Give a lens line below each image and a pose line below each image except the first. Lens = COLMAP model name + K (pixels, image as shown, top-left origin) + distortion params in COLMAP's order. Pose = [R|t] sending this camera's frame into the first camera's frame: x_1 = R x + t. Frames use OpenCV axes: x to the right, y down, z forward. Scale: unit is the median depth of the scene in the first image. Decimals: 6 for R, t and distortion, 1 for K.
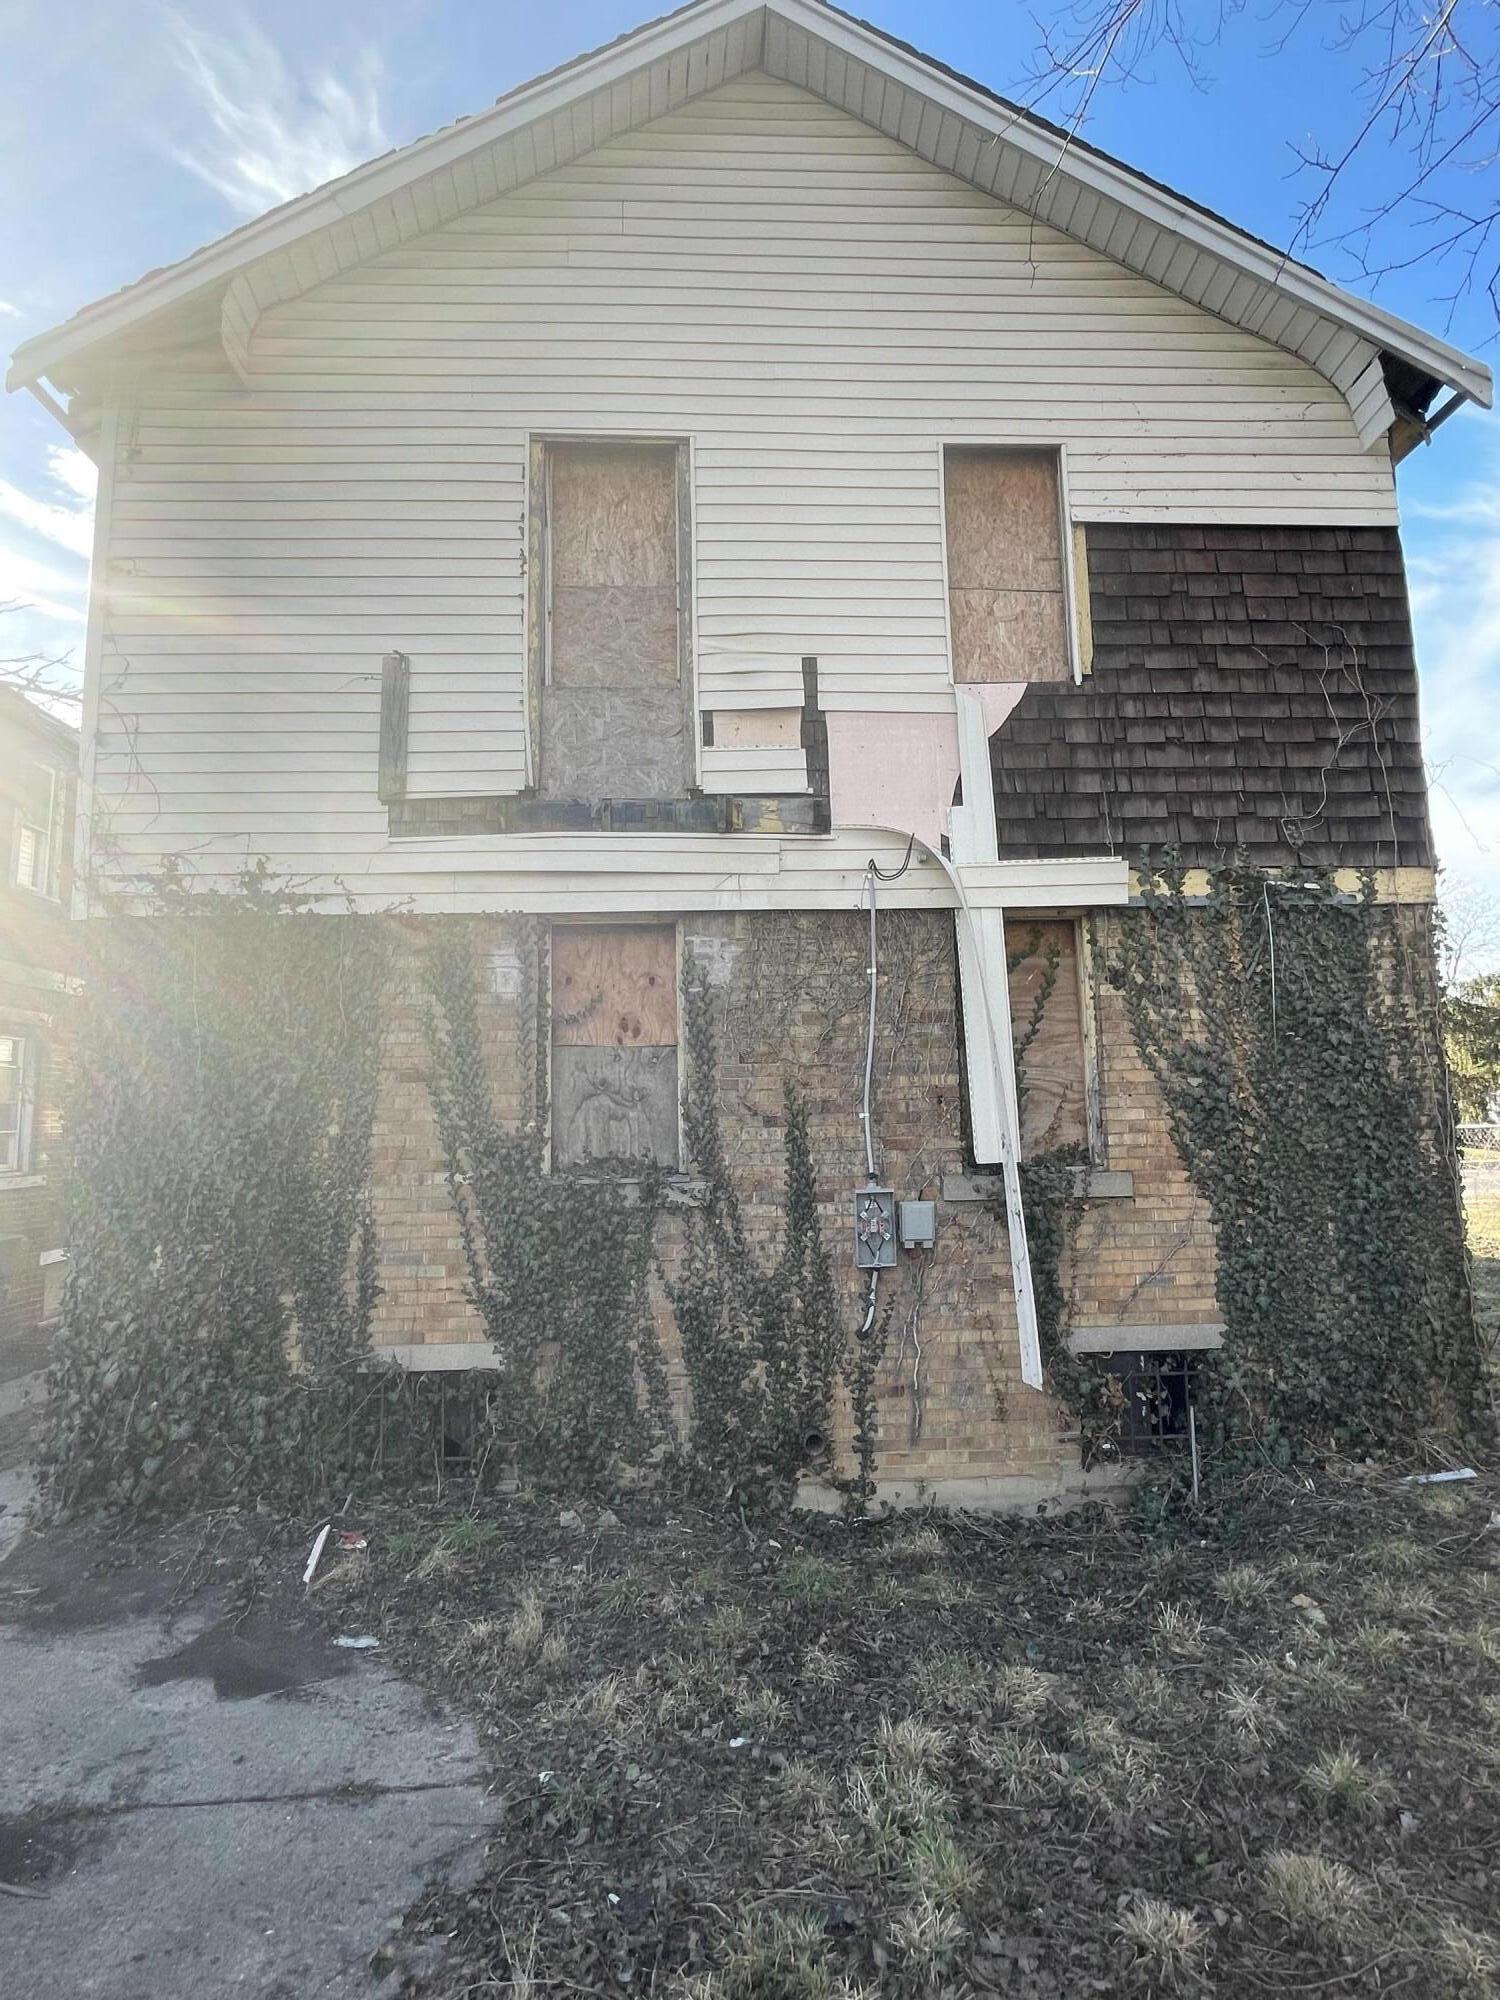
lens RADIAL K [[1044.0, 0, 749.3], [0, 1044.0, 999.3], [0, 0, 1]] dist [-0.002686, -0.000293]
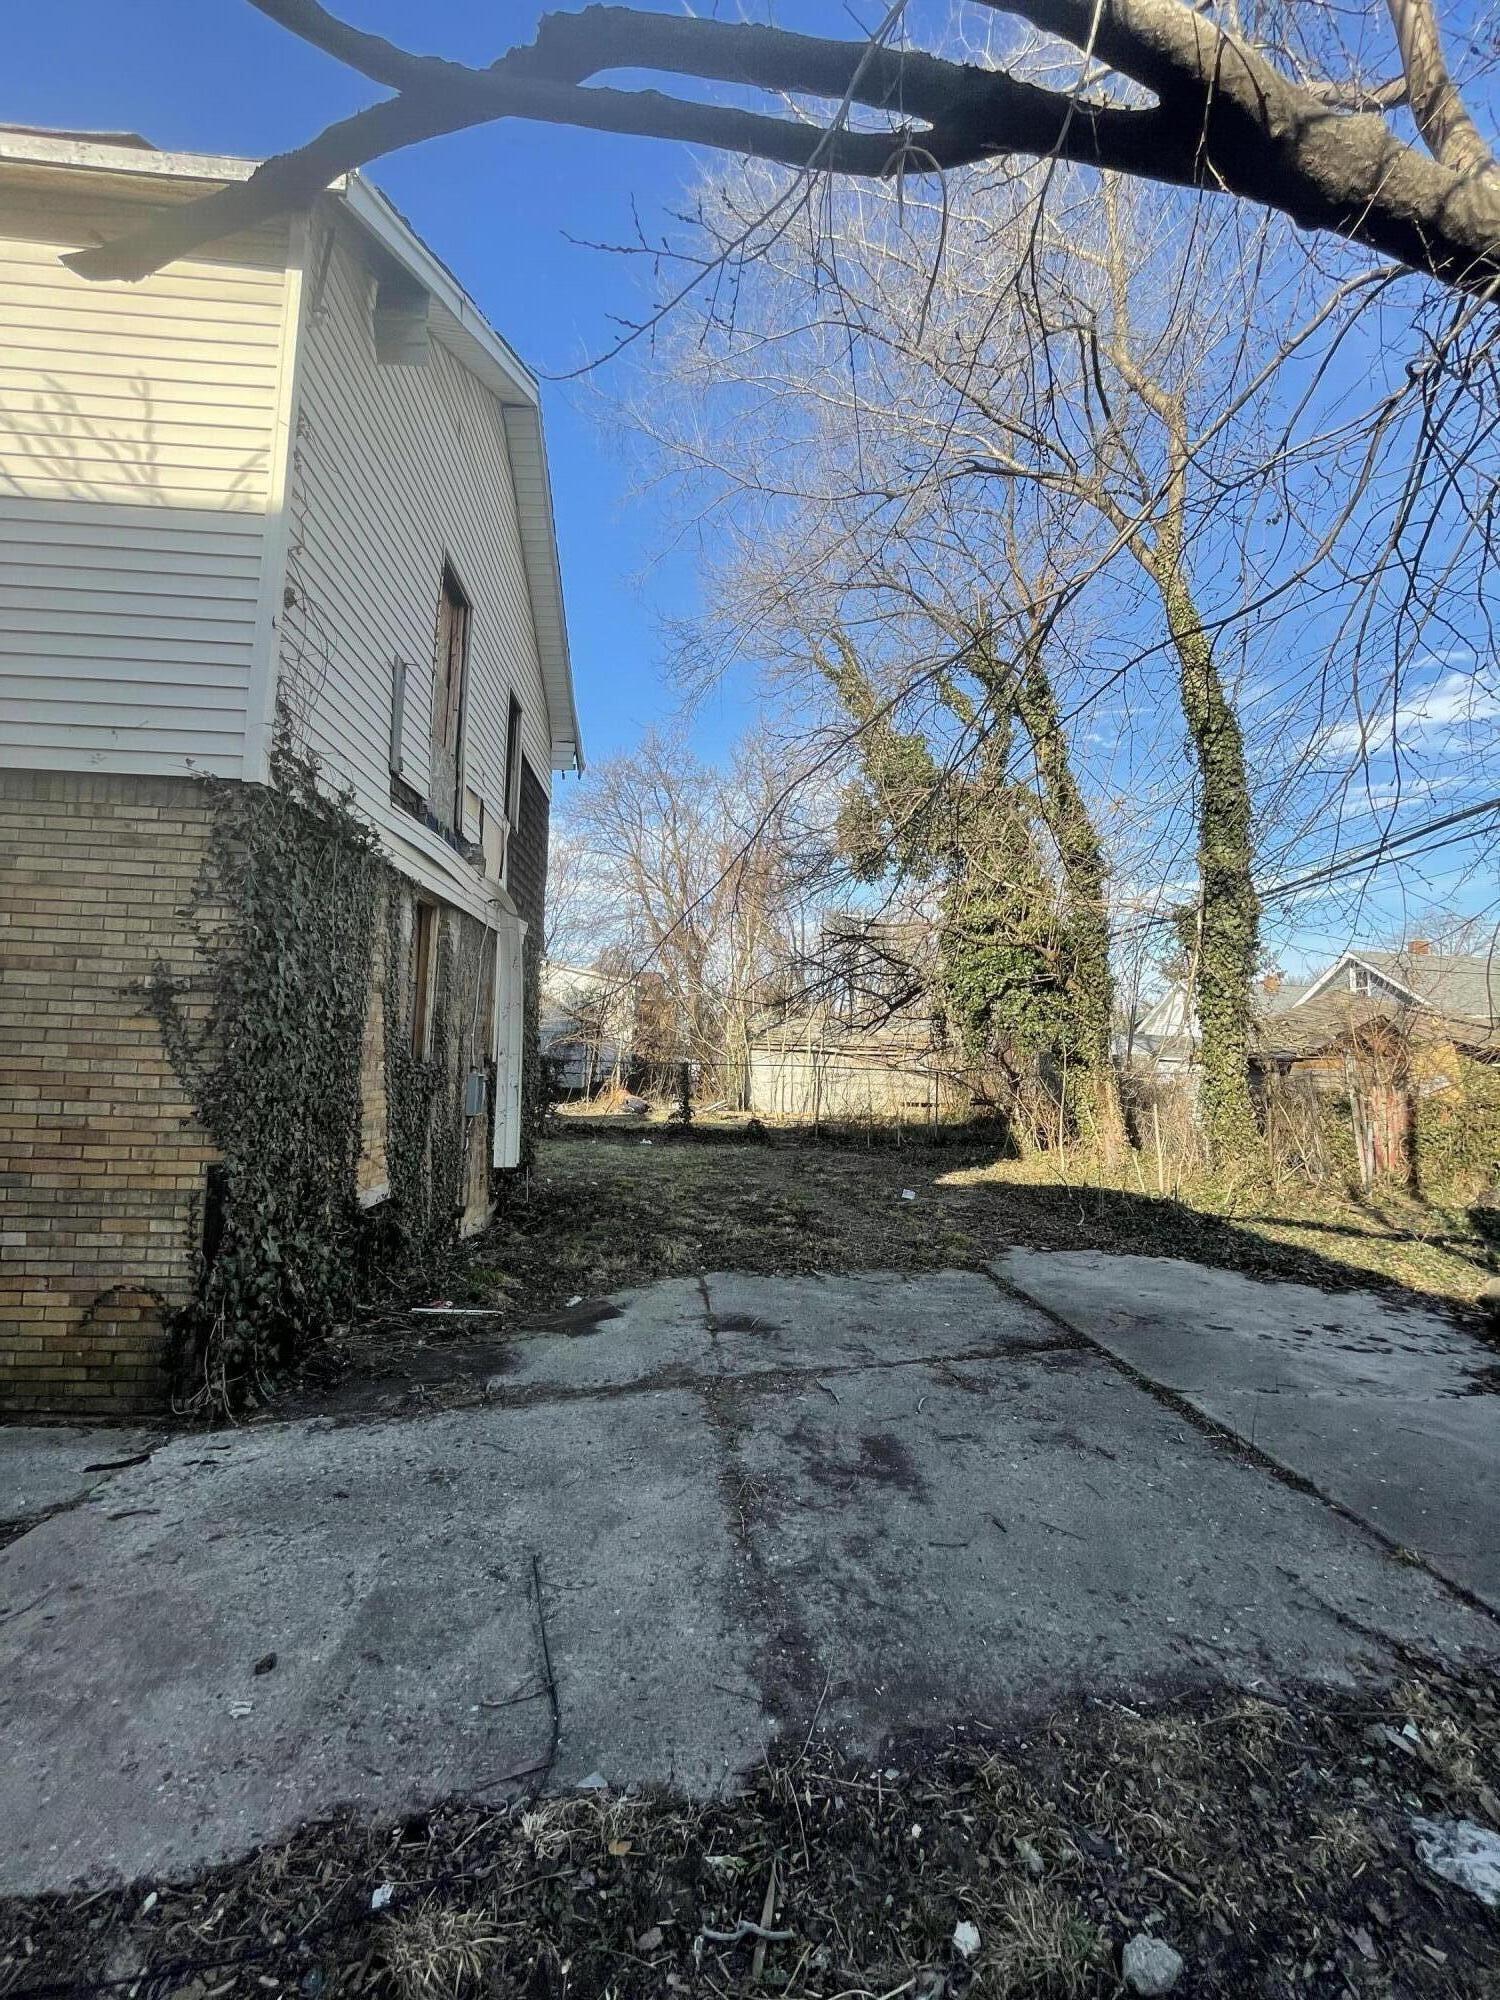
lens RADIAL K [[808.3, 0, 749.0], [0, 808.3, 995.6], [0, 0, 1]] dist [0.001694, 0.000332]
pose [[-0.035294, 0.100563, 0.994304, -1.746405], [-0.149146, 0.983252, -0.104739, 0.156156], [-0.988185, -0.151994, -0.019704, 0.723177]]
